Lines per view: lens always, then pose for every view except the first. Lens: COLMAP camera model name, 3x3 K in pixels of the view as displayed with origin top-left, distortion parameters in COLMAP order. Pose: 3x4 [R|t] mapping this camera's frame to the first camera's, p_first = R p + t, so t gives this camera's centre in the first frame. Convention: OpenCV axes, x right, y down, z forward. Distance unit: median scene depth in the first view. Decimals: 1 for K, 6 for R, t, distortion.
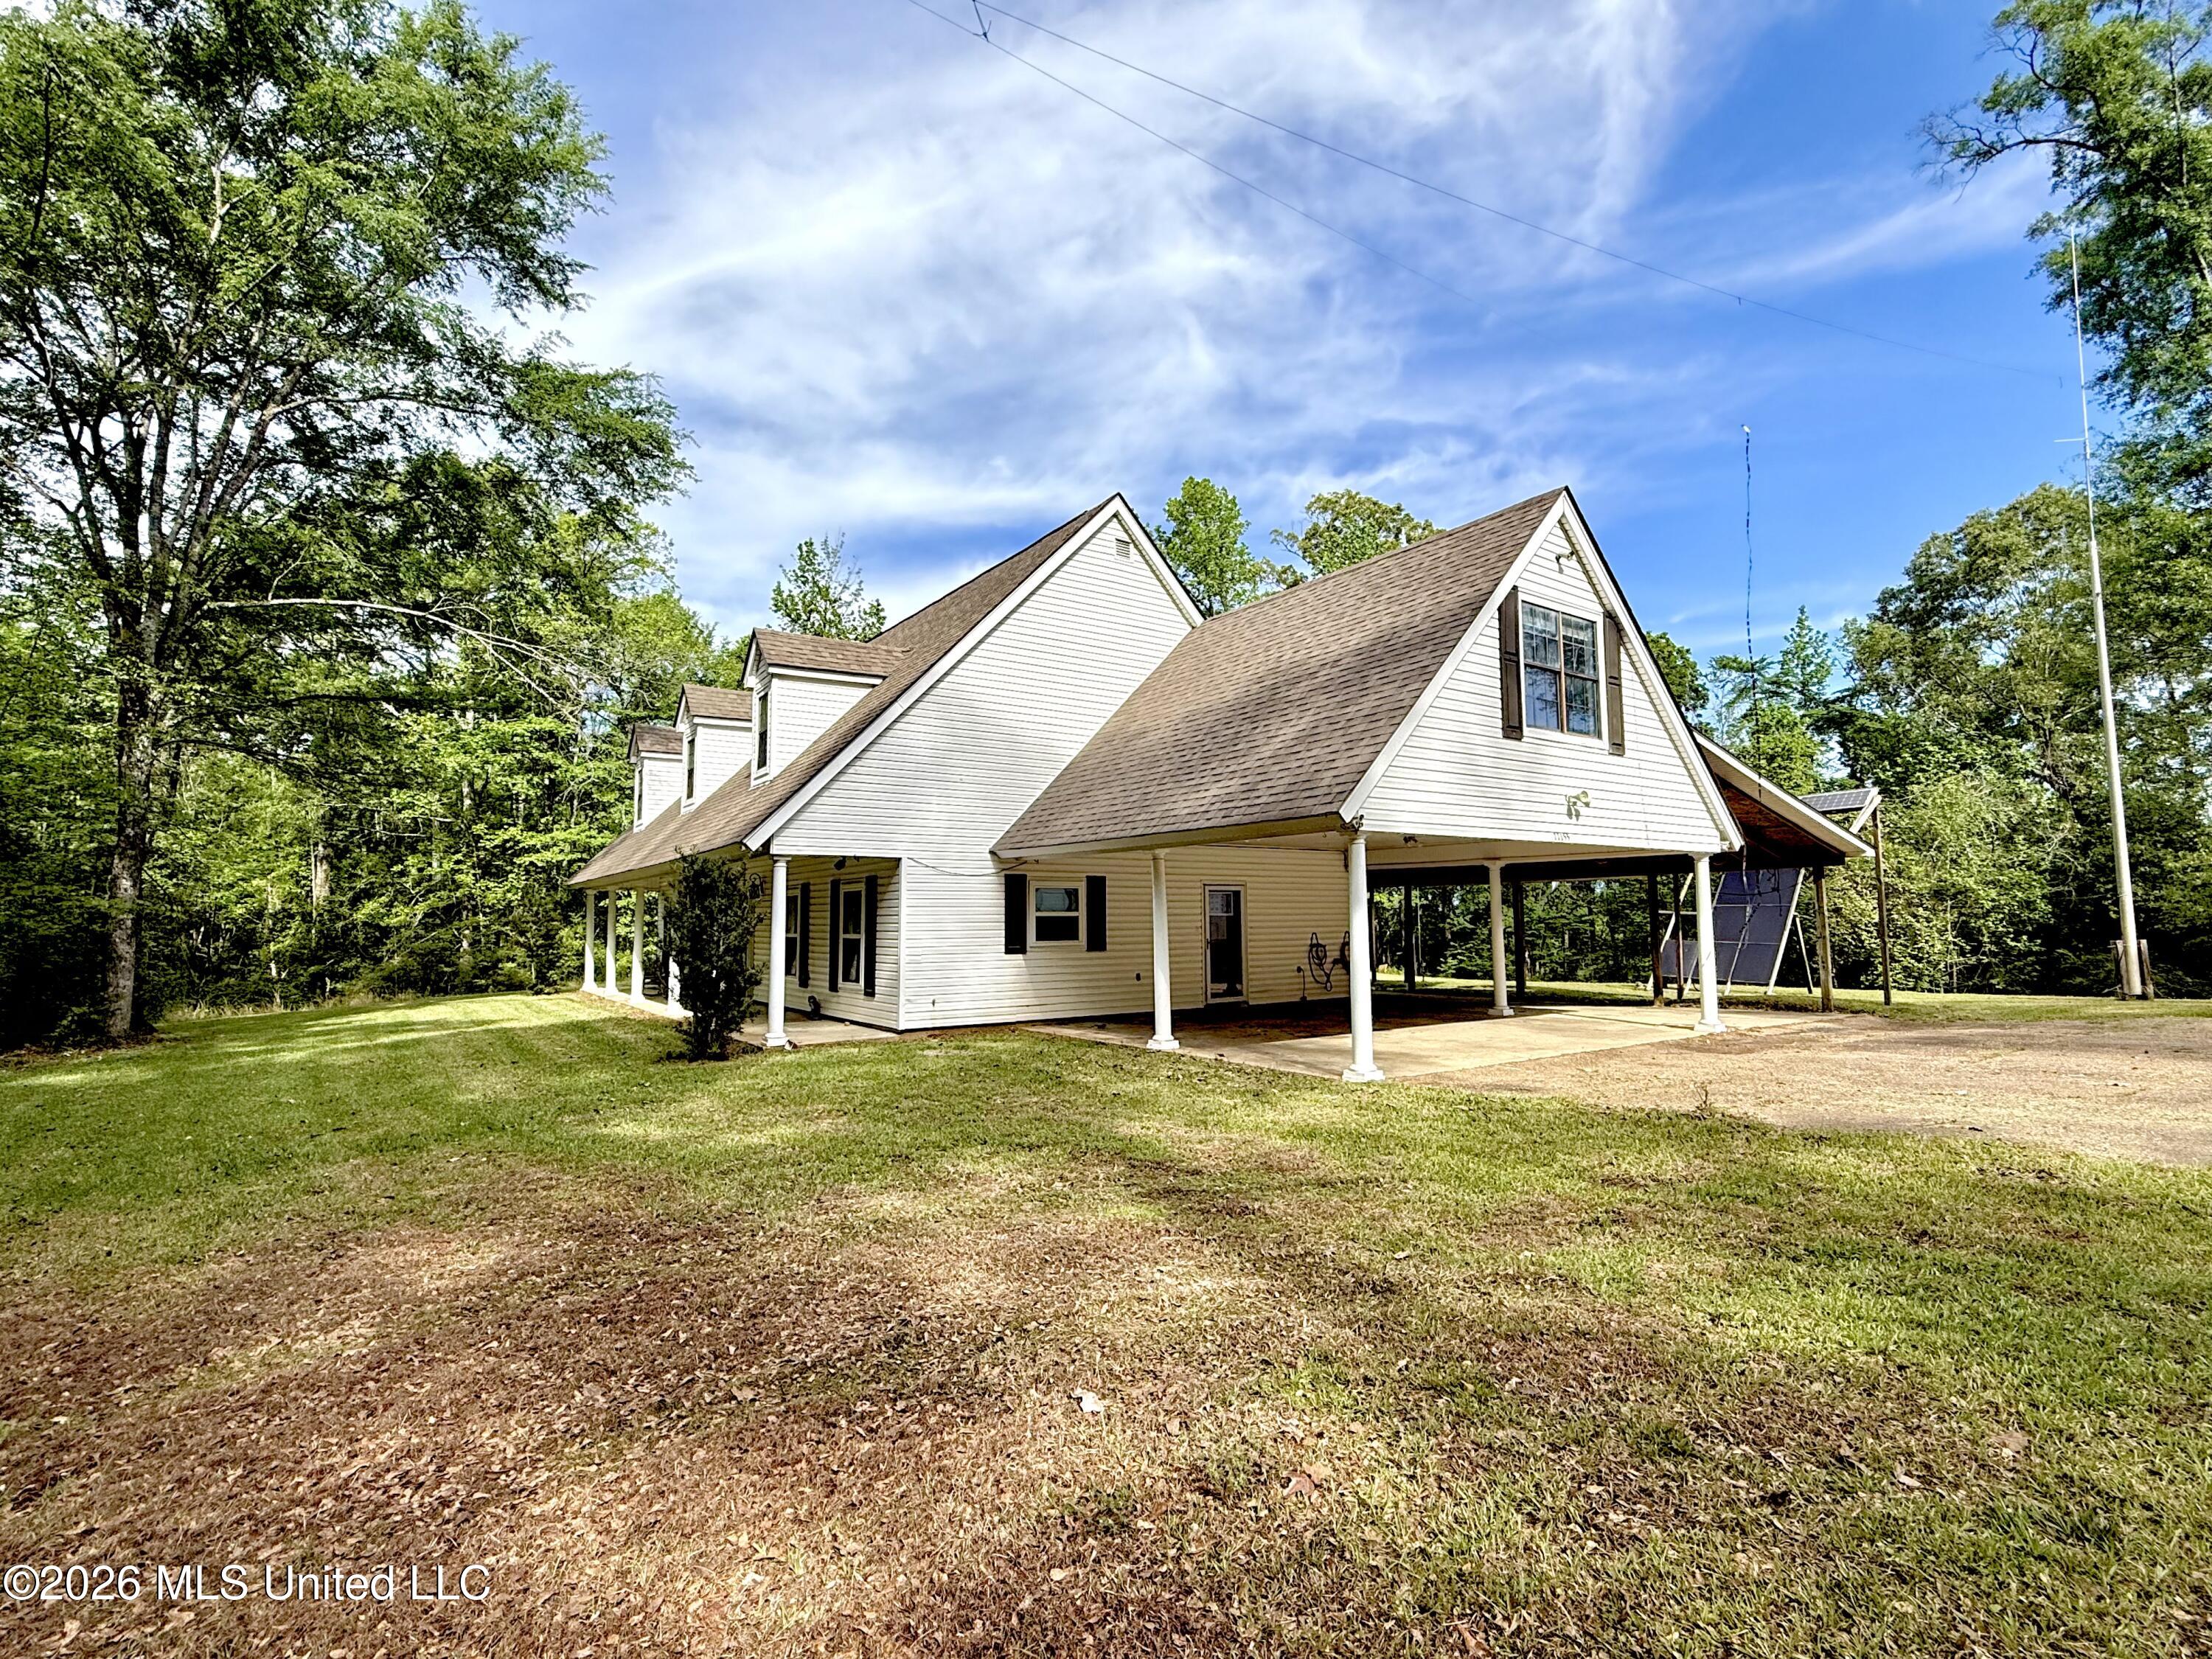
lens RADIAL K [[1048.2, 0, 1106.0], [0, 1048.2, 829.5], [0, 0, 1]] dist [0.022434, 0.000097]
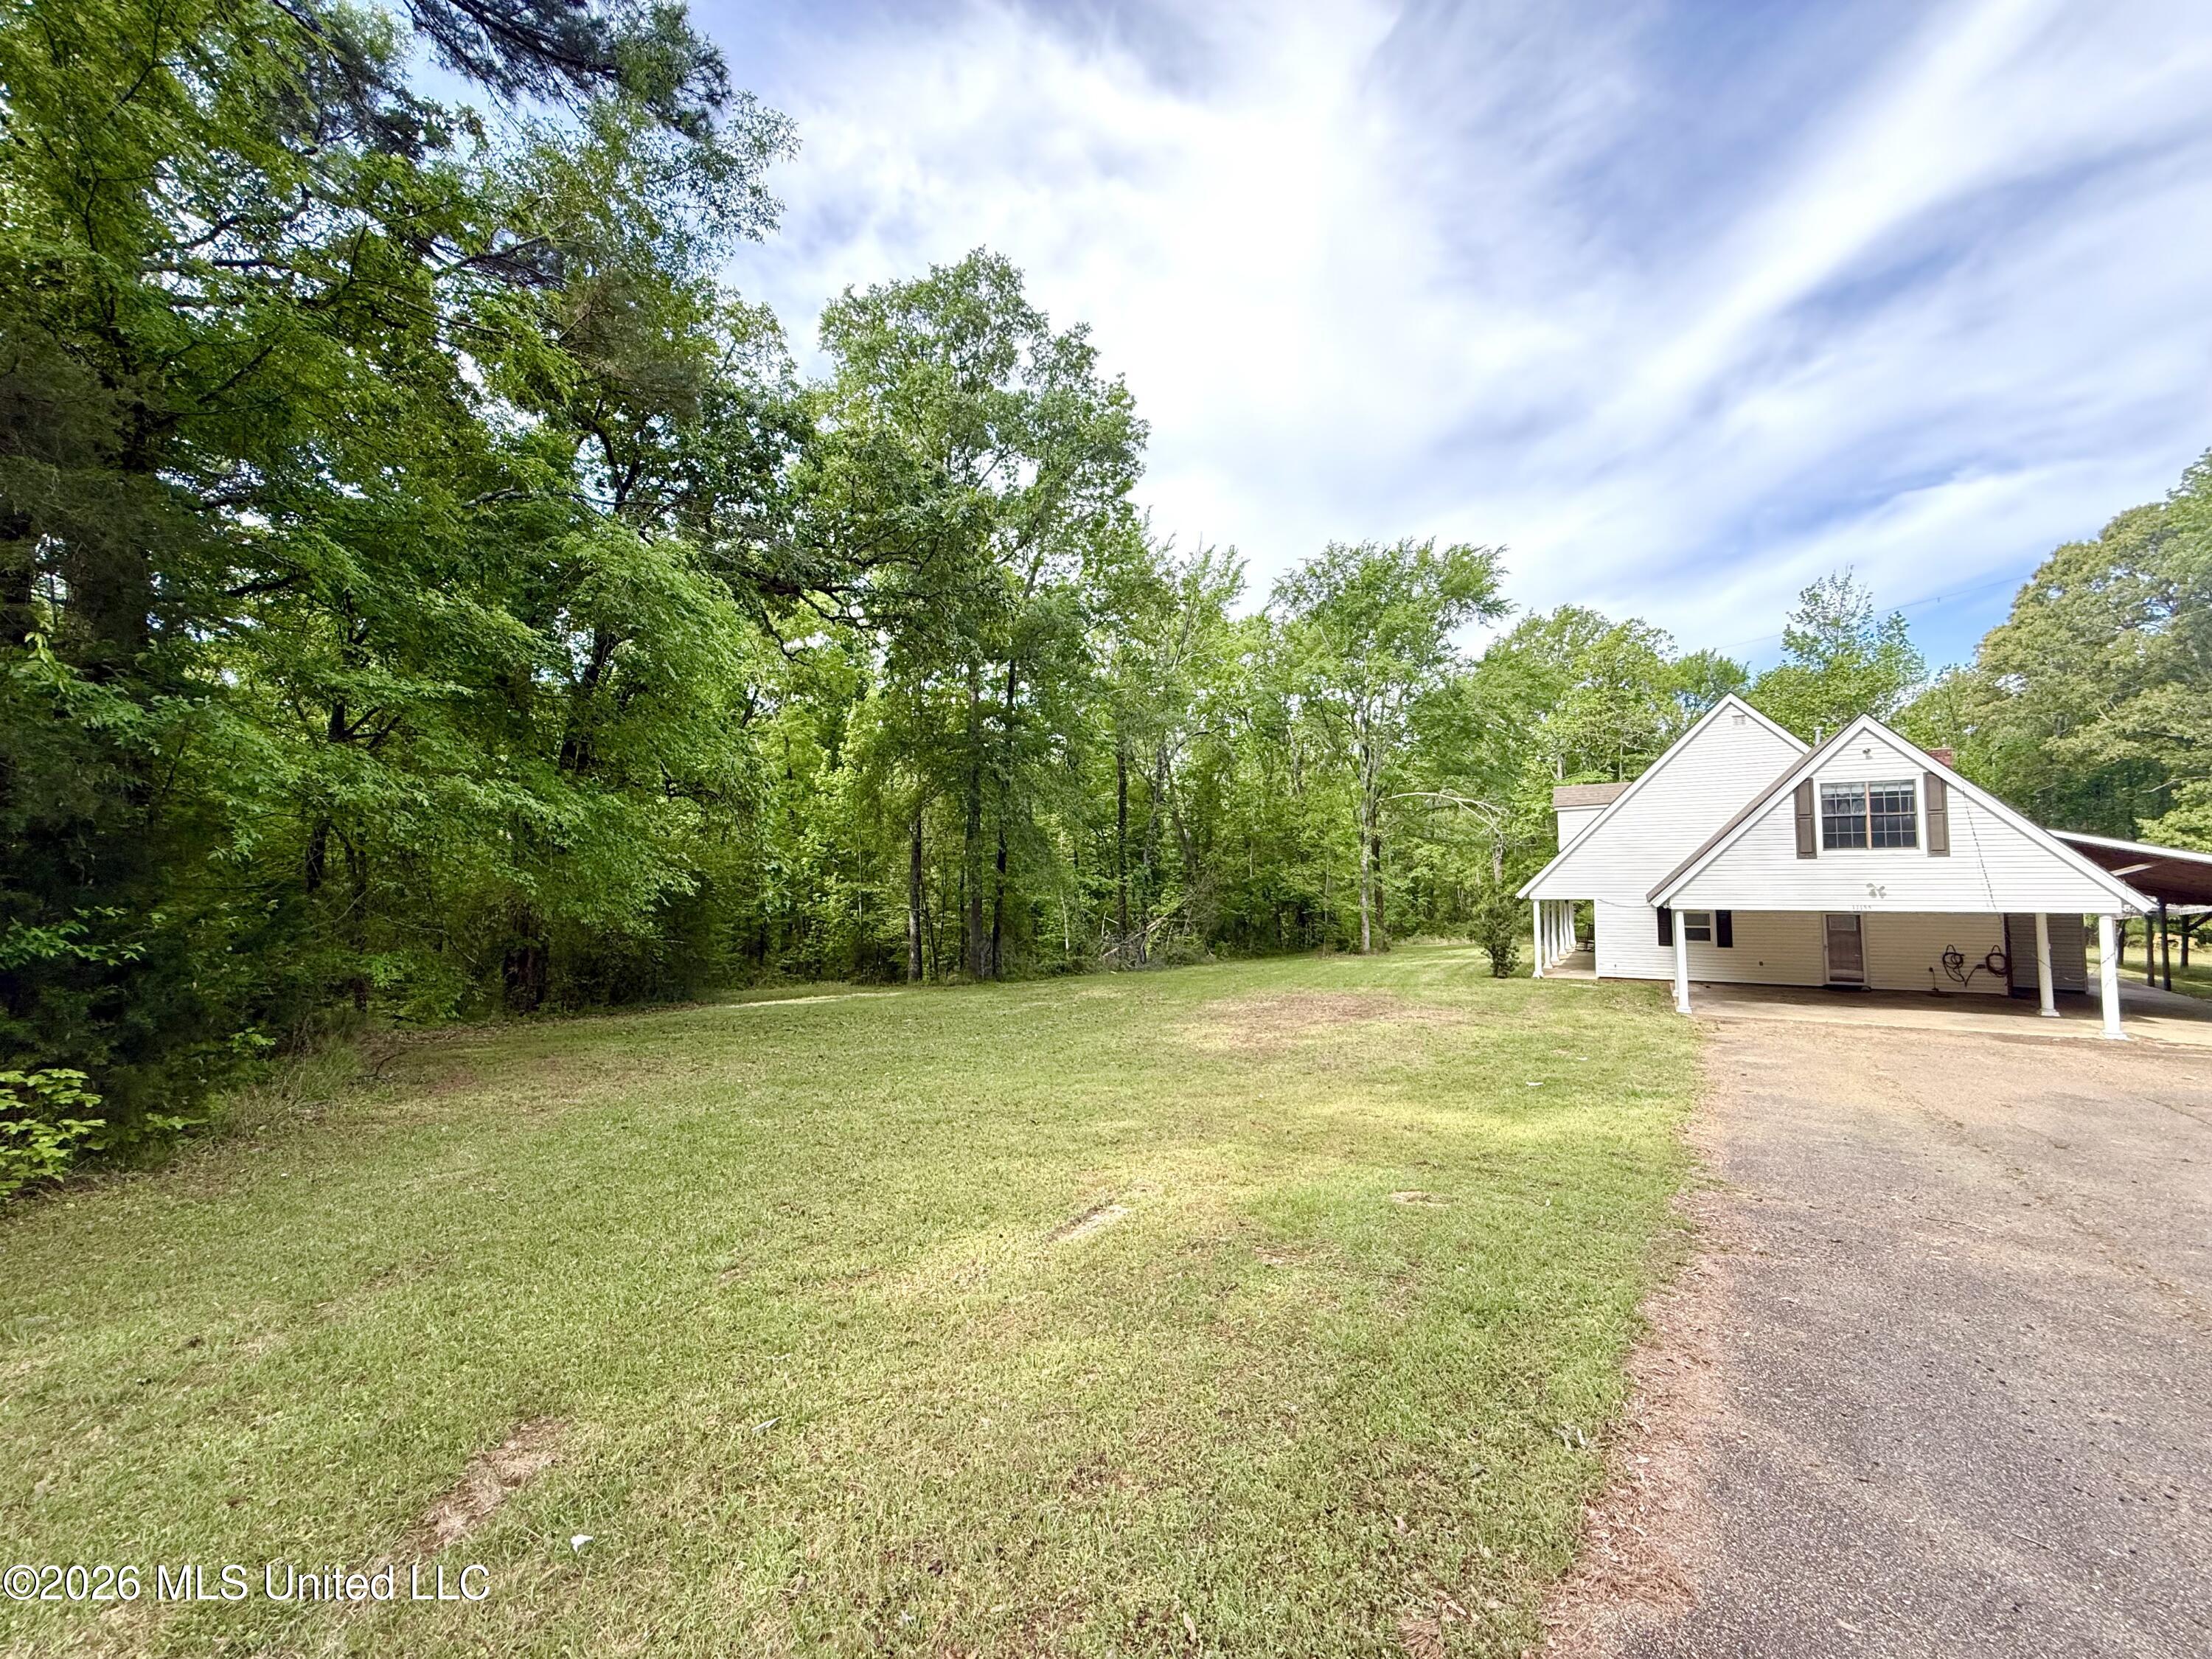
lens RADIAL K [[884.8, 0, 1100.0], [0, 884.8, 834.0], [0, 0, 1]] dist [-0.000471, -0.000064]
pose [[0.403582, -0.040626, -0.914041, 1.111245], [0.089751, 0.995953, -0.004638, -0.198111], [0.910531, -0.080164, 0.405595, -0.710008]]
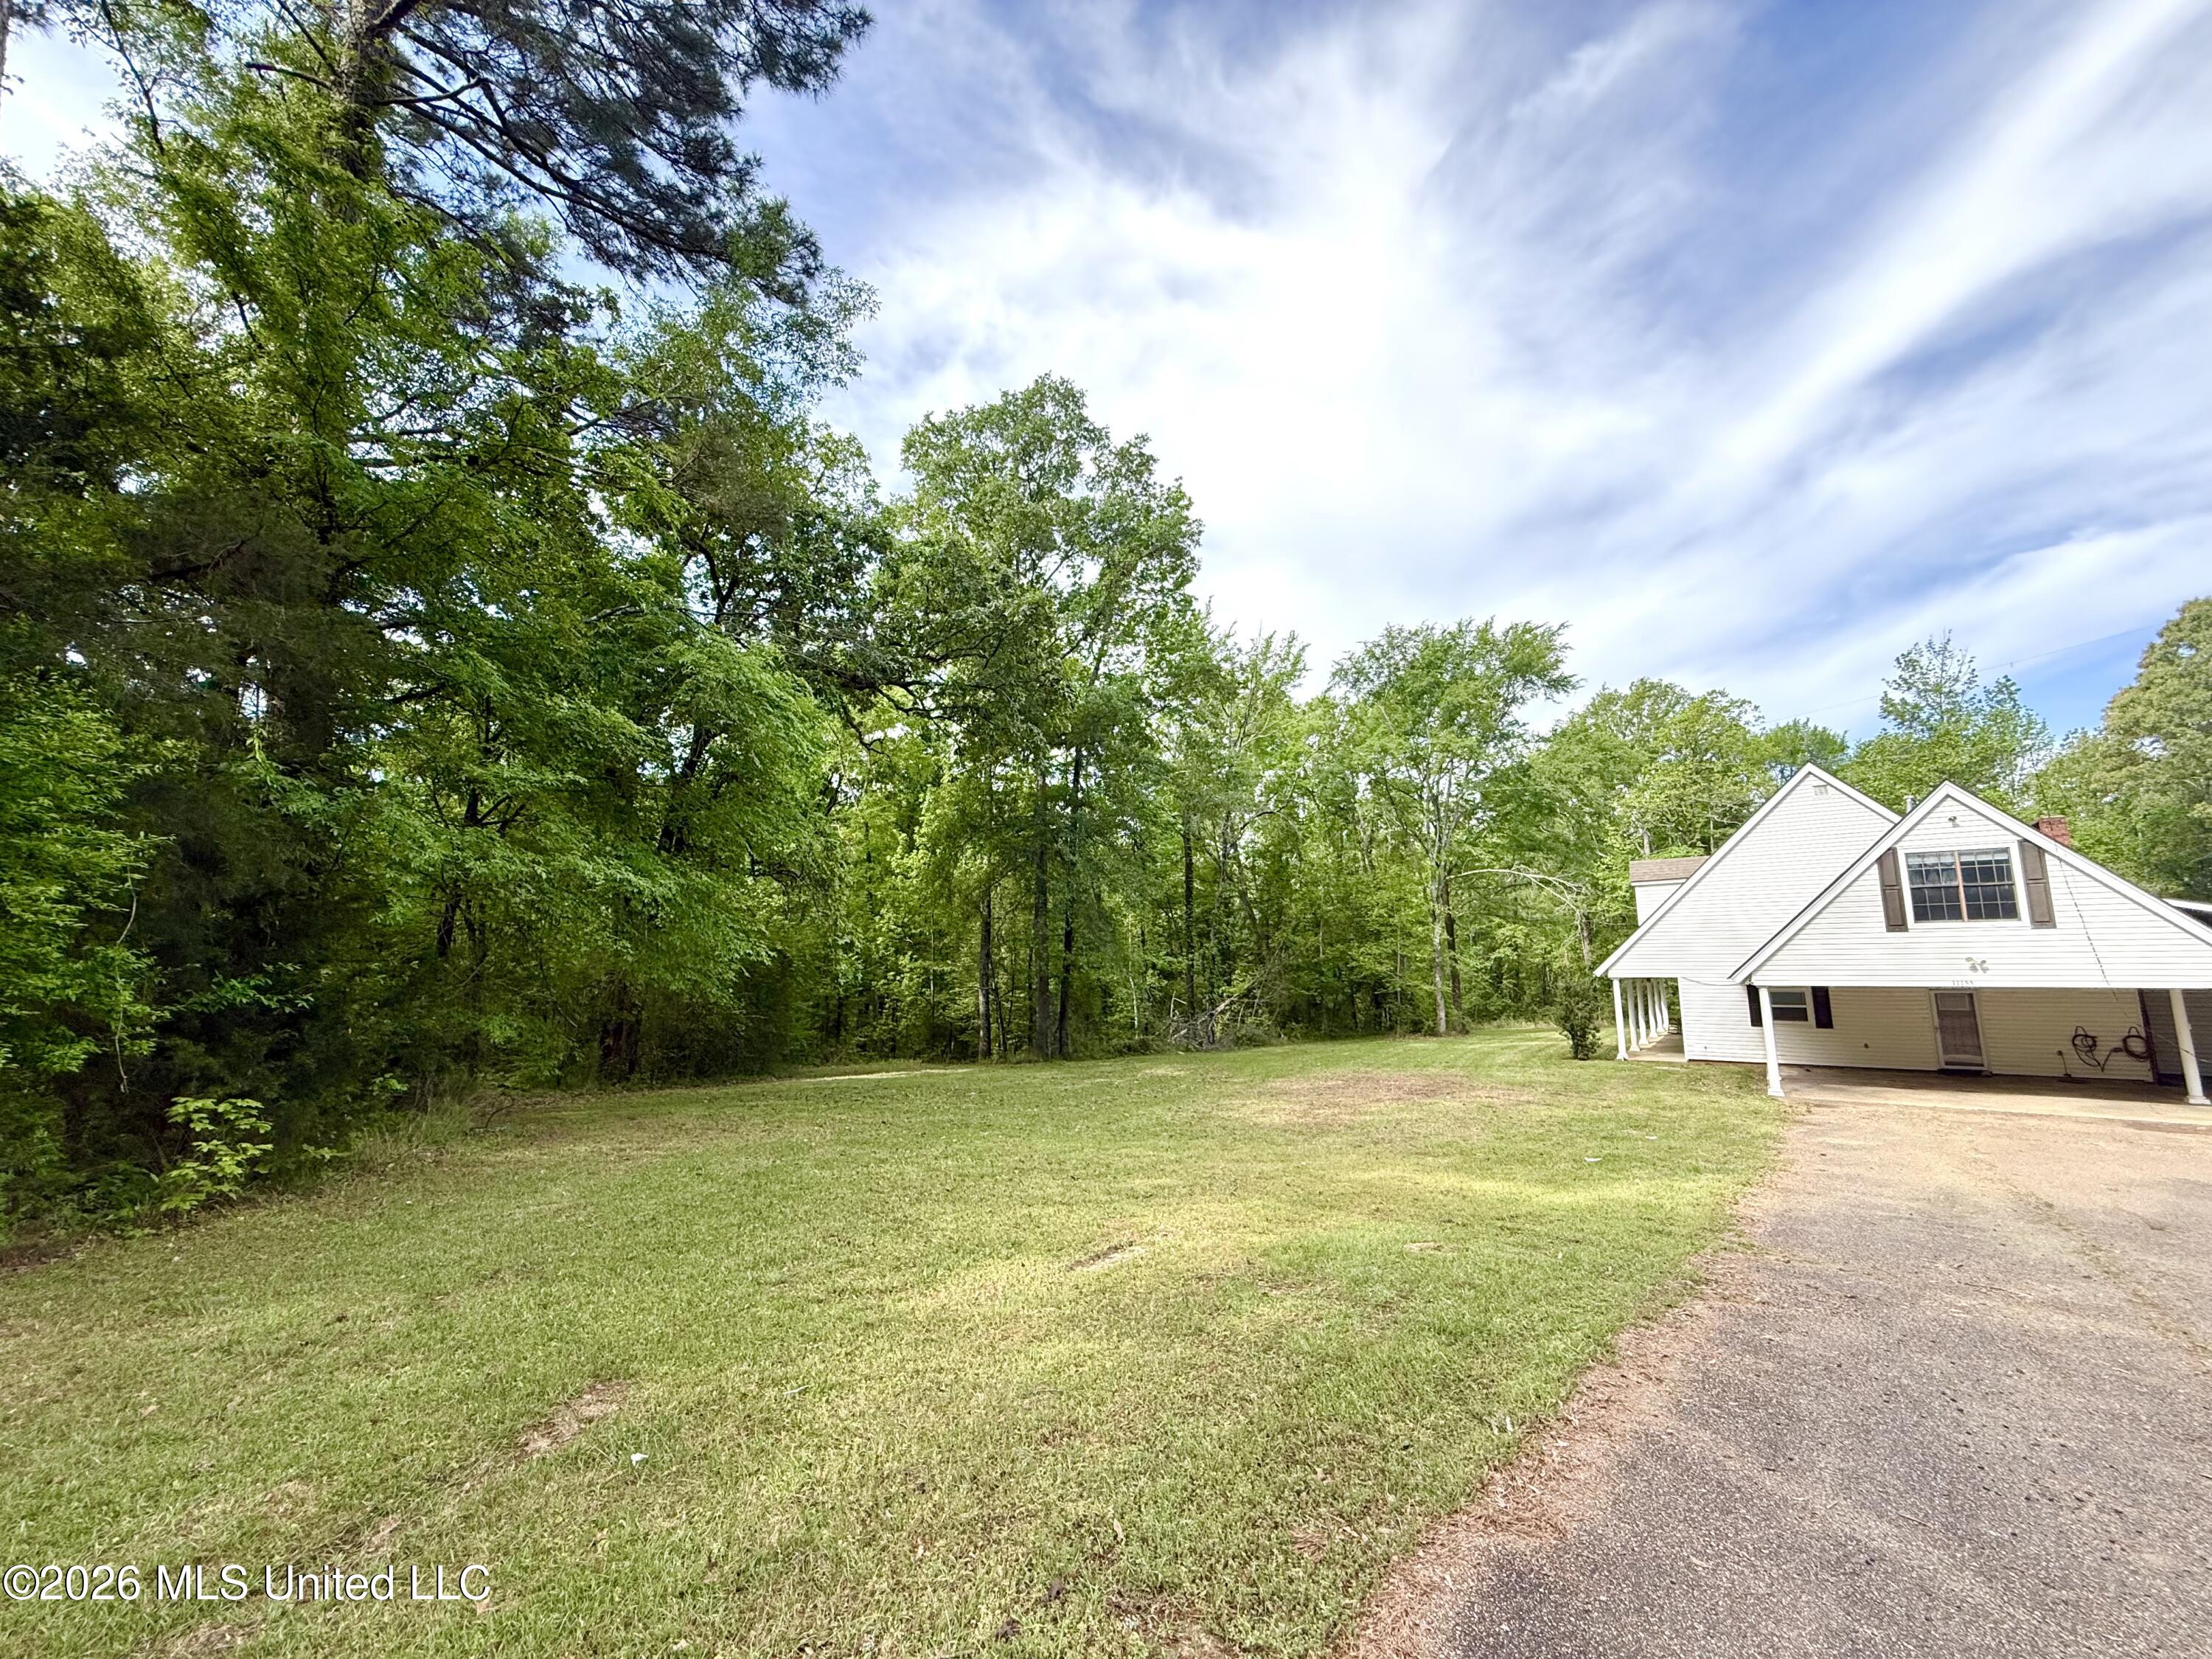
lens RADIAL K [[884.8, 0, 1100.0], [0, 884.8, 834.0], [0, 0, 1]] dist [-0.000471, -0.000064]
pose [[0.323216, -0.130984, -0.937217, 1.163924], [0.094027, 0.989919, -0.105922, -0.183882], [0.941642, -0.053888, 0.332273, -0.701059]]
